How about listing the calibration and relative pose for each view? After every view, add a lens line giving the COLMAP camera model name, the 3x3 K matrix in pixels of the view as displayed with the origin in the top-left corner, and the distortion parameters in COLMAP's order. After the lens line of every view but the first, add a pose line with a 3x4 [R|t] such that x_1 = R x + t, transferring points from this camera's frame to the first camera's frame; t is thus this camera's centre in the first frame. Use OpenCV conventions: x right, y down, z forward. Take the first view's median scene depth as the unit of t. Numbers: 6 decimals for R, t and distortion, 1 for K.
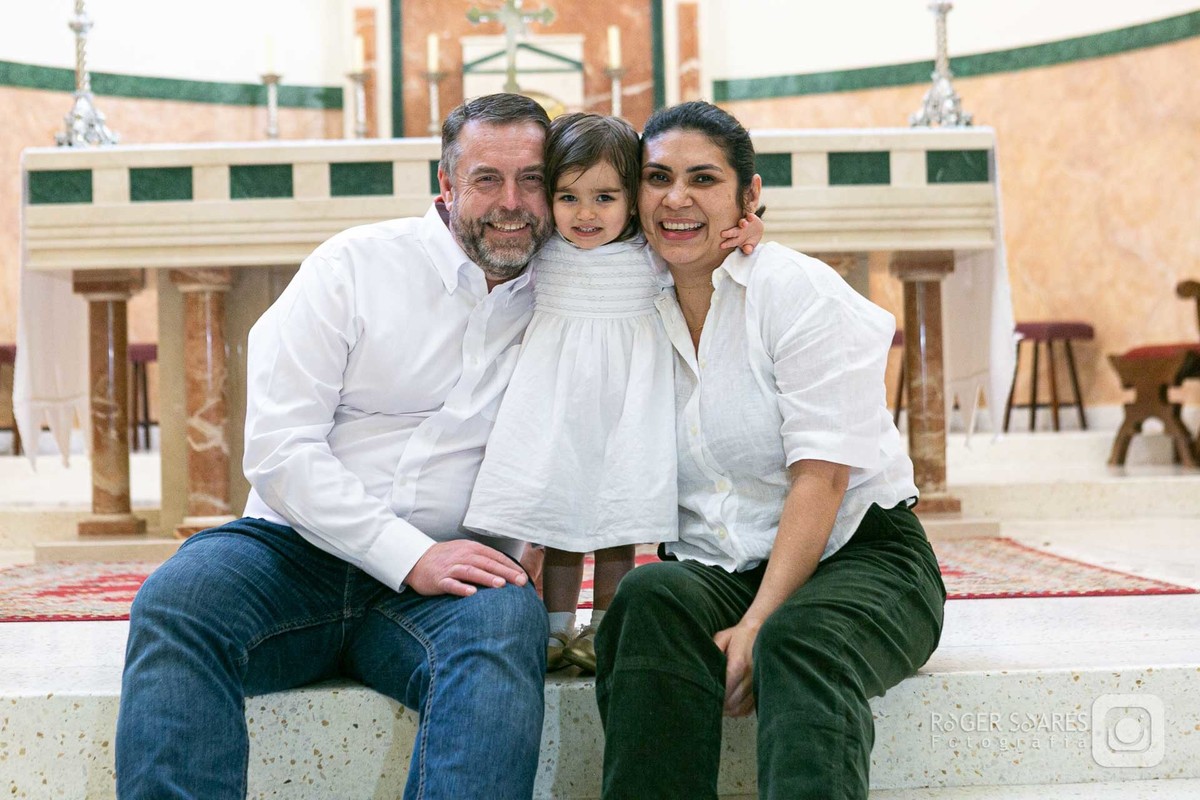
lens RADIAL K [[2040.2, 0, 607.5], [0, 2040.2, 401.0], [0, 0, 1]] dist [-0.092425, 0.000000]
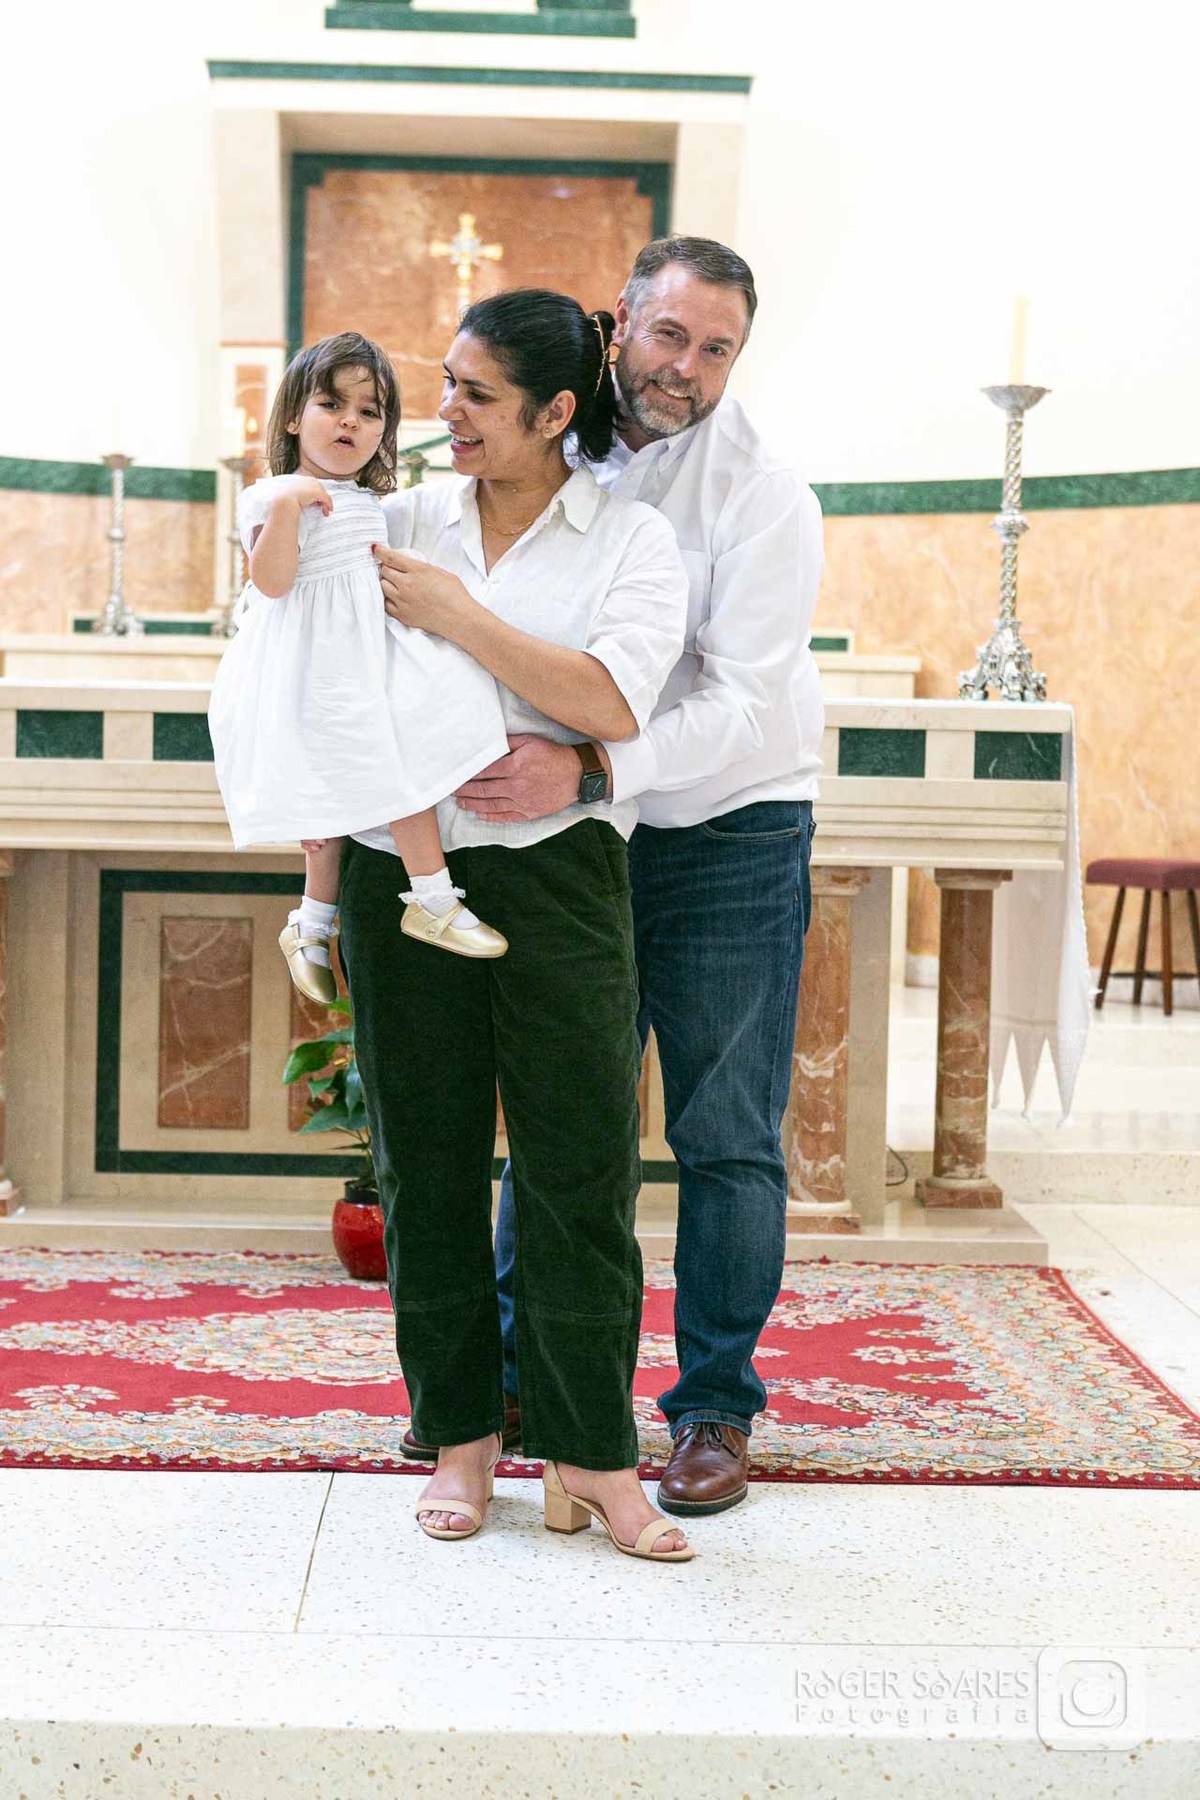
lens RADIAL K [[2793.6, 0, 596.9], [0, 2793.6, 900.1], [0, 0, 1]] dist [-0.064021, 0.000000]
pose [[0.998891, 0.046903, -0.004065, 0.028312], [-0.046597, 0.997292, 0.056902, -0.112958], [0.006723, -0.056650, 0.998371, 0.002104]]
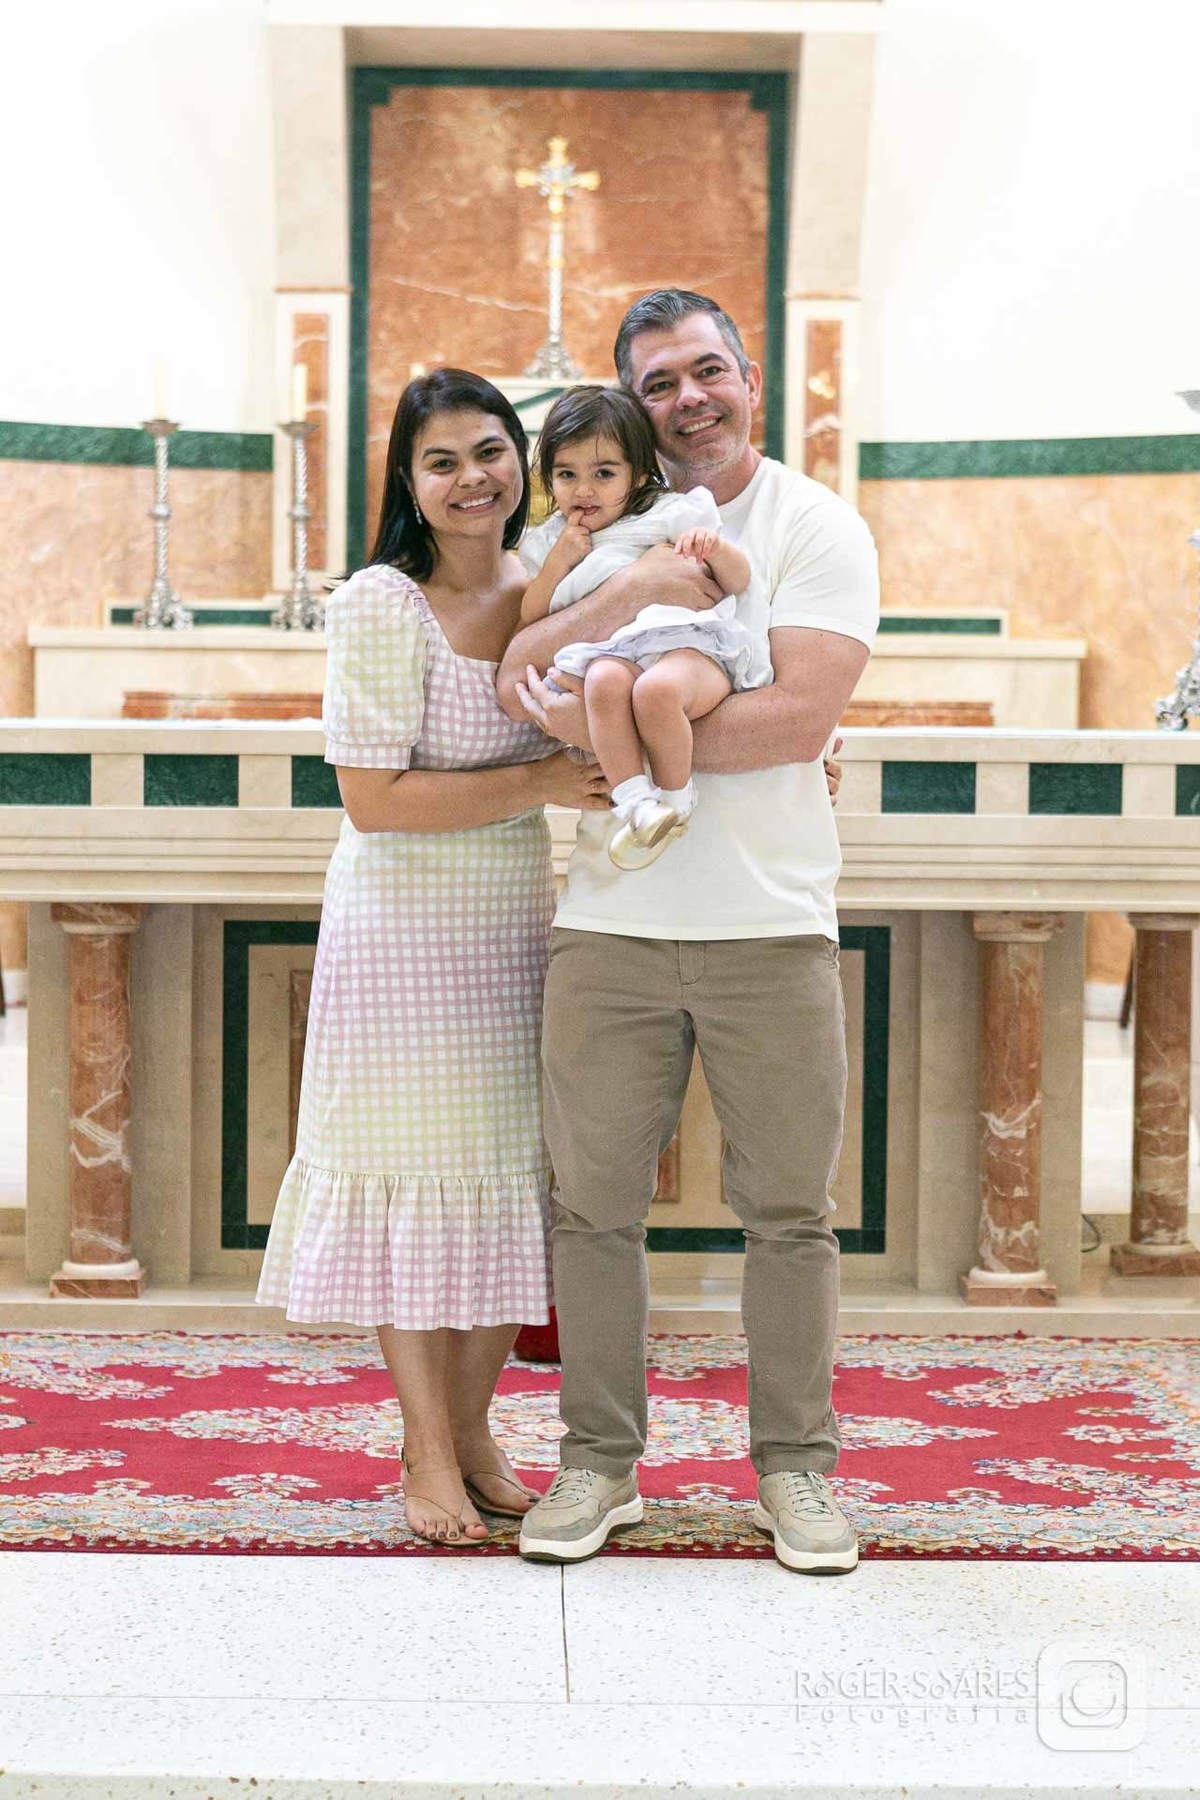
lens RADIAL K [[3541.4, 0, 581.2], [0, 3541.4, 896.2], [0, 0, 1]] dist [-0.066586, 0.000000]
pose [[0.999258, 0.034698, -0.016711, -0.019126], [-0.033594, 0.997489, 0.062353, -0.145182], [0.018832, -0.061745, 0.997914, -0.173543]]
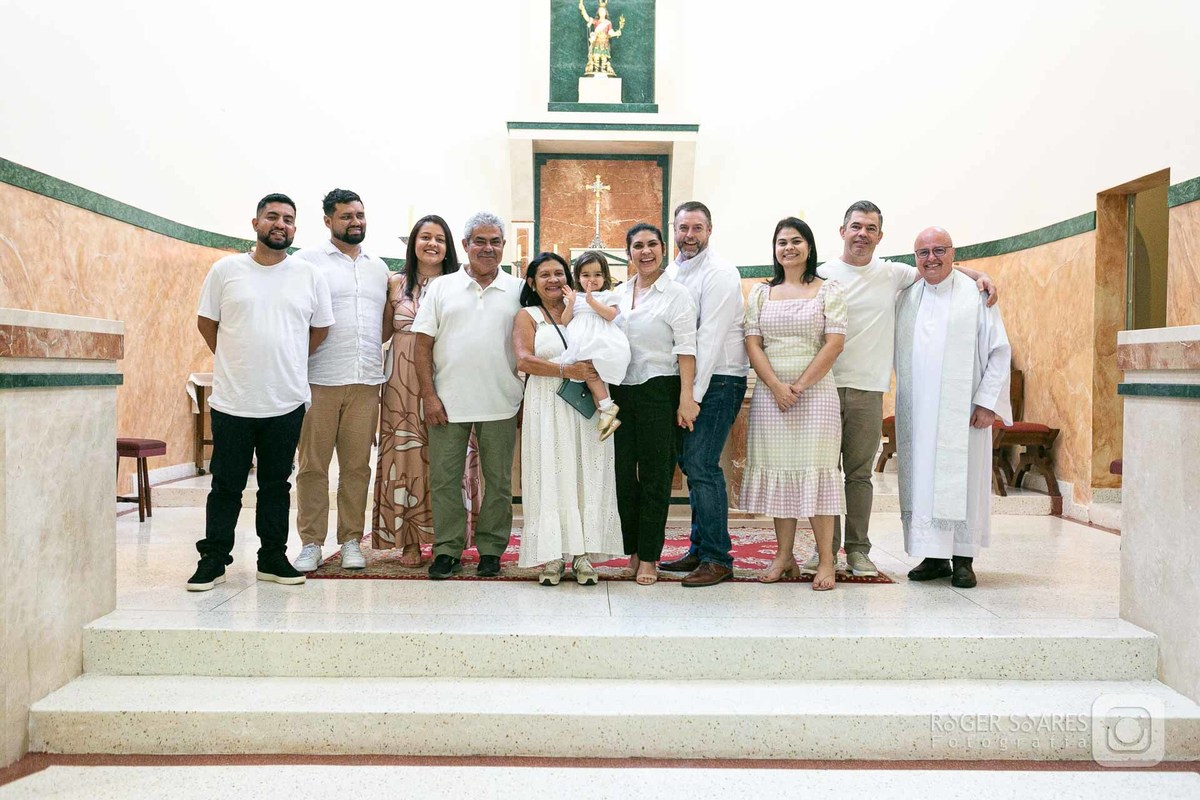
lens RADIAL K [[1112.3, 0, 601.7], [0, 1112.3, 401.7], [0, 0, 1]] dist [-0.015080, 0.000000]
pose [[0.999362, 0.031665, -0.016503, -0.026567], [-0.031042, 0.998843, 0.036732, -0.108127], [0.017647, -0.036197, 0.999189, -0.215186]]
